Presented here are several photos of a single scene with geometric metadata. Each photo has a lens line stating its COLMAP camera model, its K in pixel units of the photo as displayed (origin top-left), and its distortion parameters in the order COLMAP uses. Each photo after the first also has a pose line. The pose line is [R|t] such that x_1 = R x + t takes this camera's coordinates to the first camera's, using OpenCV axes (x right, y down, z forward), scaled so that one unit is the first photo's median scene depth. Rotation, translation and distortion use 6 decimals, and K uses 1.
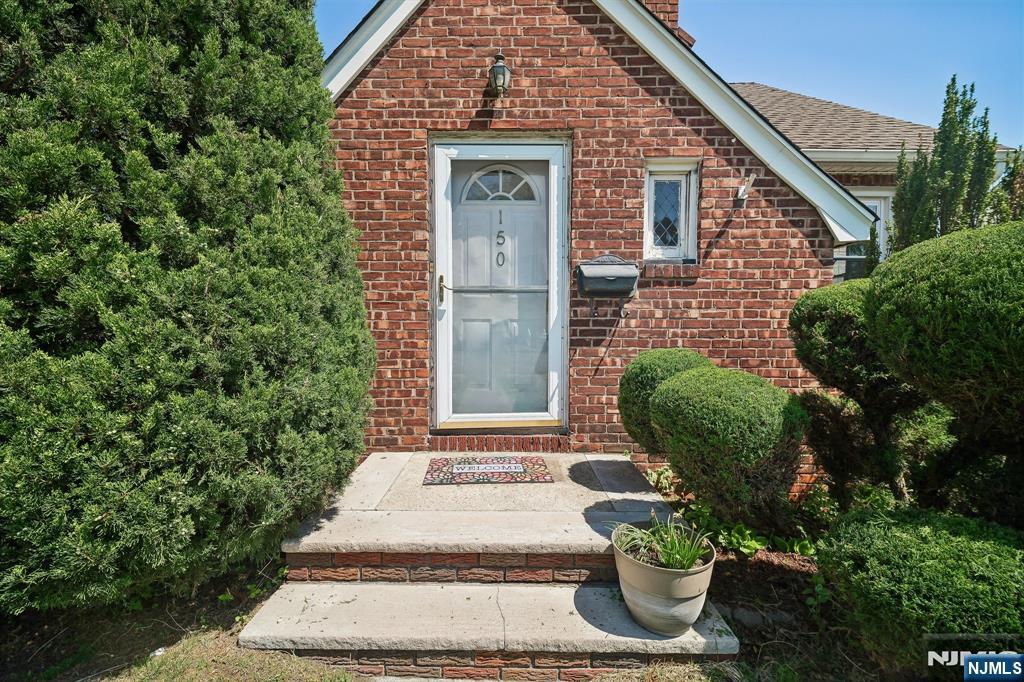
lens RADIAL K [[426.2, 0, 510.2], [0, 426.2, 346.9], [0, 0, 1]] dist [0.008481, -0.000502]
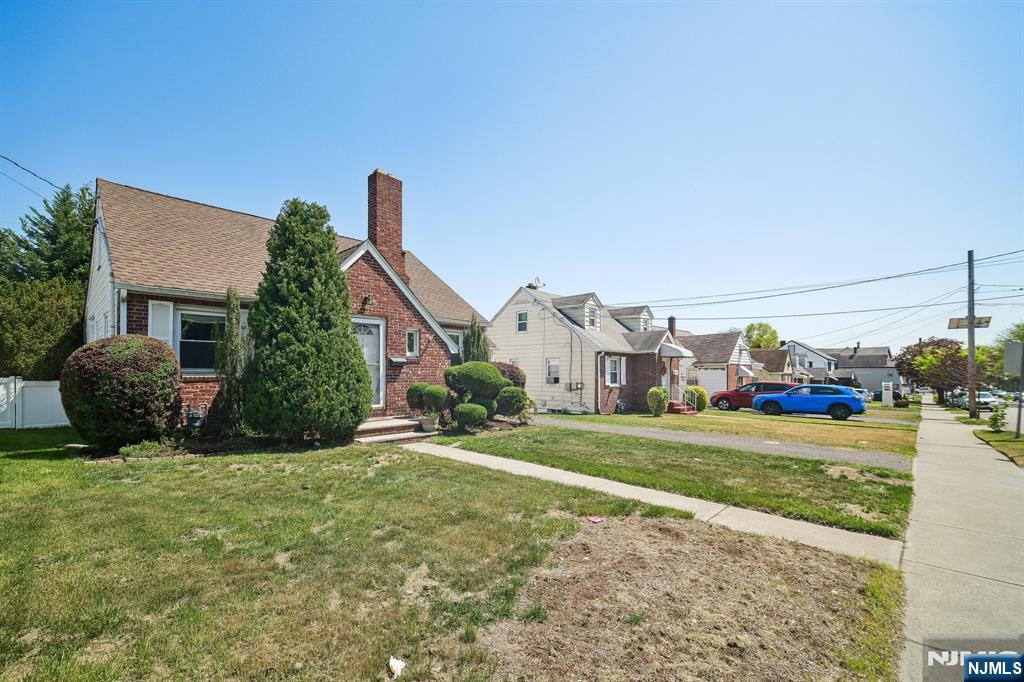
lens RADIAL K [[426.2, 0, 510.2], [0, 426.2, 346.9], [0, 0, 1]] dist [0.008481, -0.000502]
pose [[0.683353, 0.041251, 0.728922, -1.578317], [0.038674, 0.994956, -0.092563, 0.062386], [-0.729063, 0.091444, 0.678311, -1.878772]]
